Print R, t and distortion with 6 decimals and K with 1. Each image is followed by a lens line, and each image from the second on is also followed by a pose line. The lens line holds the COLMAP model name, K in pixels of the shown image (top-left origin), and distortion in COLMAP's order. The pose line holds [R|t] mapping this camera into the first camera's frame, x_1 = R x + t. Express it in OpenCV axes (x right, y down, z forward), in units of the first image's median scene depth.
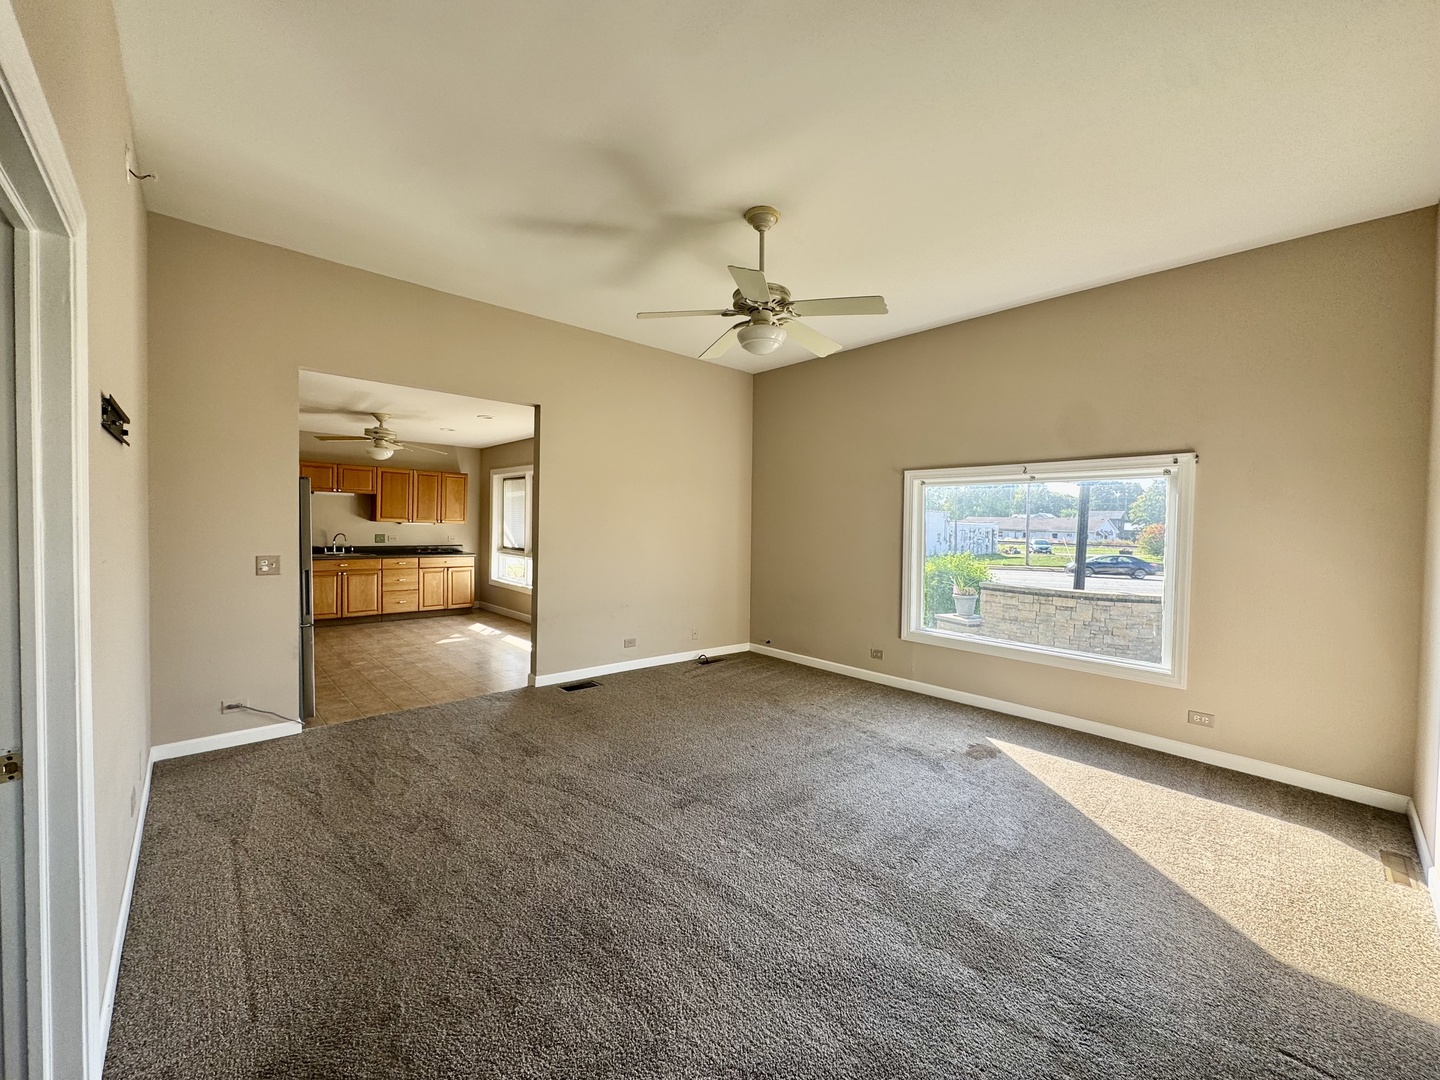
lens RADIAL K [[575.4, 0, 720.1], [0, 575.4, 540.6], [0, 0, 1]] dist [-0.000947, -0.000819]
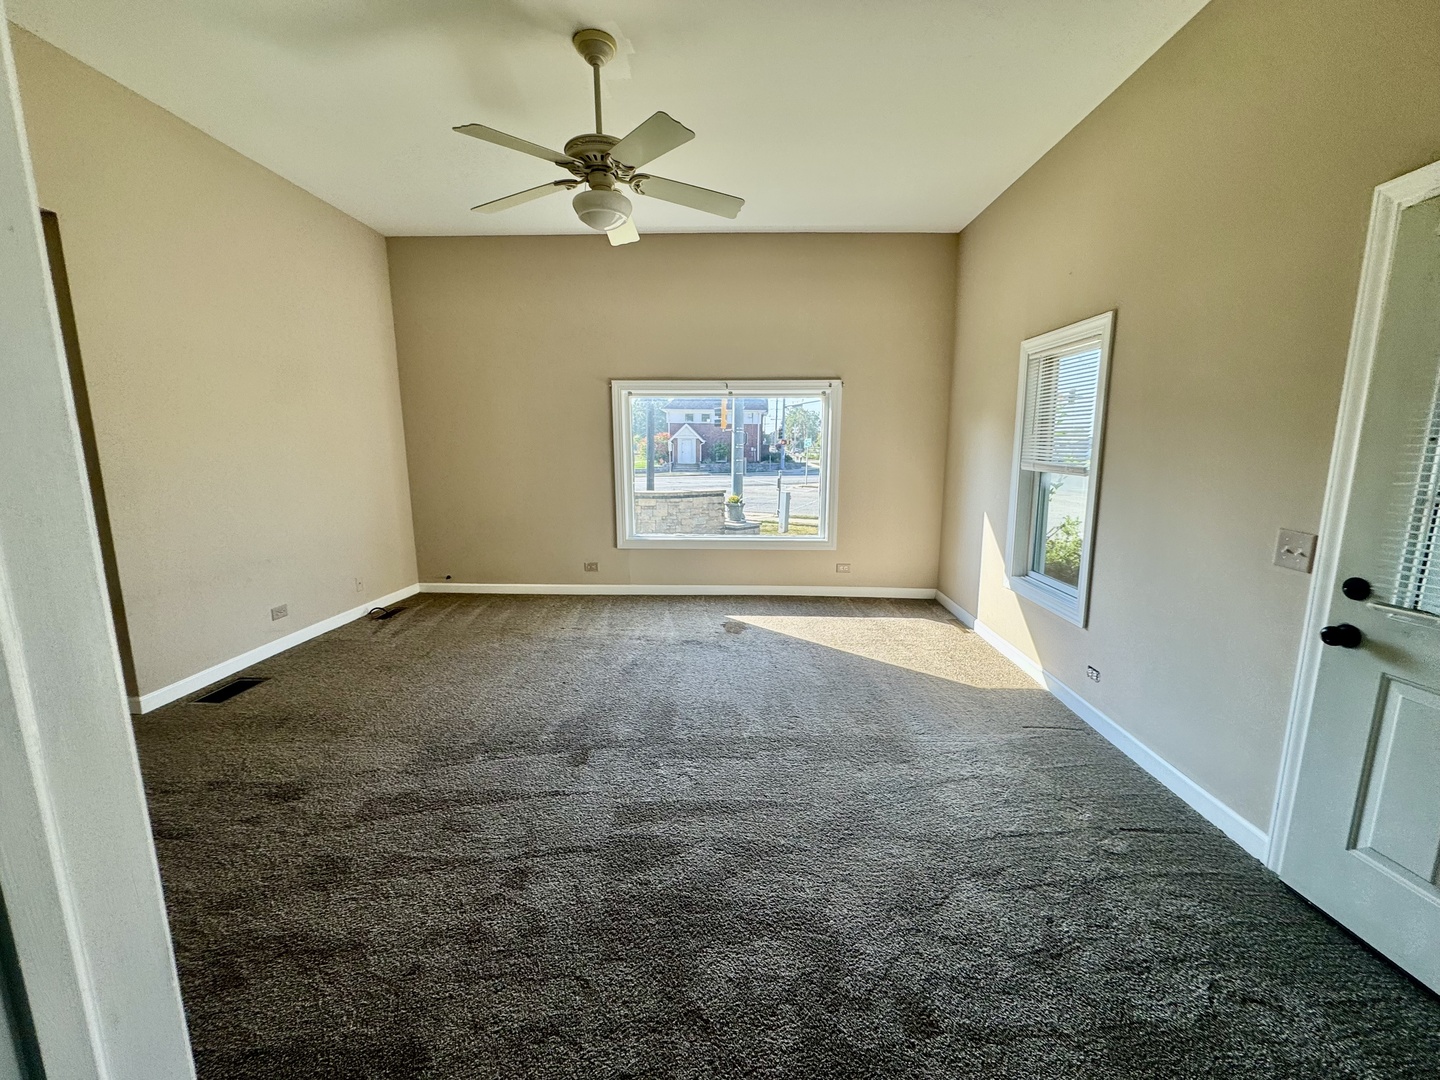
lens RADIAL K [[575.4, 0, 720.9], [0, 575.4, 540.4], [0, 0, 1]] dist [-0.000947, -0.000819]
pose [[0.697165, -0.137987, 0.703506, -0.373933], [0.031087, 0.986198, 0.162627, -0.006015], [-0.716236, -0.091508, 0.691832, 0.206095]]
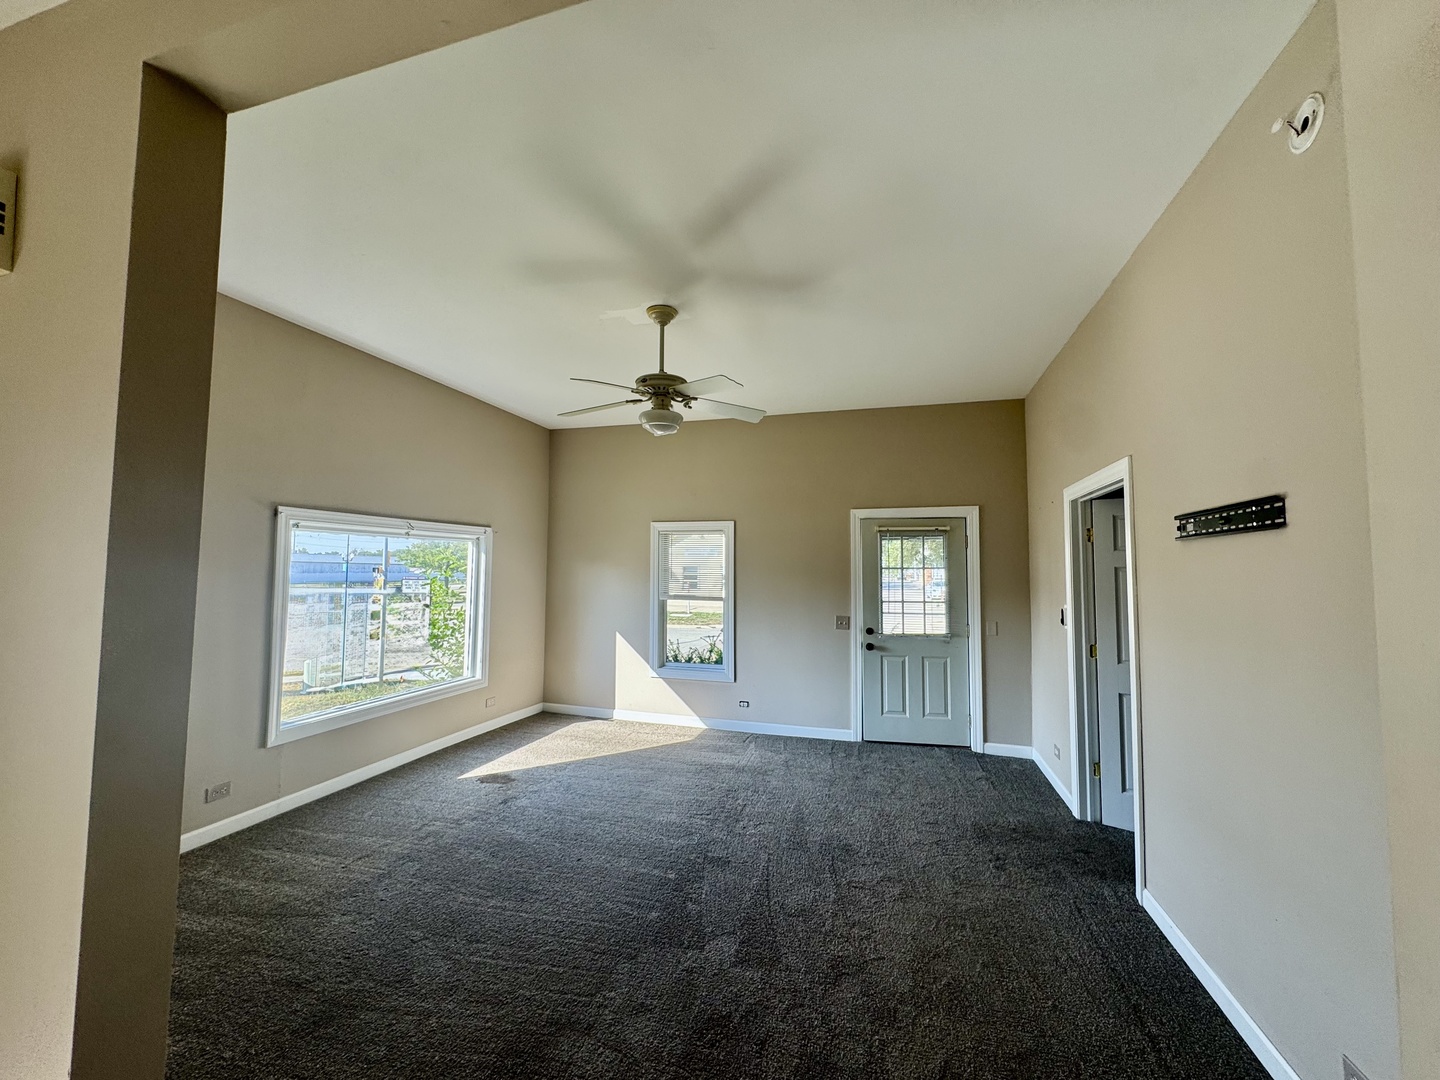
lens RADIAL K [[575.4, 0, 722.5], [0, 575.4, 538.0], [0, 0, 1]] dist [-0.000947, -0.000819]
pose [[-0.514373, 0.025369, 0.857191, -0.753697], [0.007892, 0.999660, -0.024850, -0.078010], [-0.857530, -0.006017, -0.514398, 1.184766]]
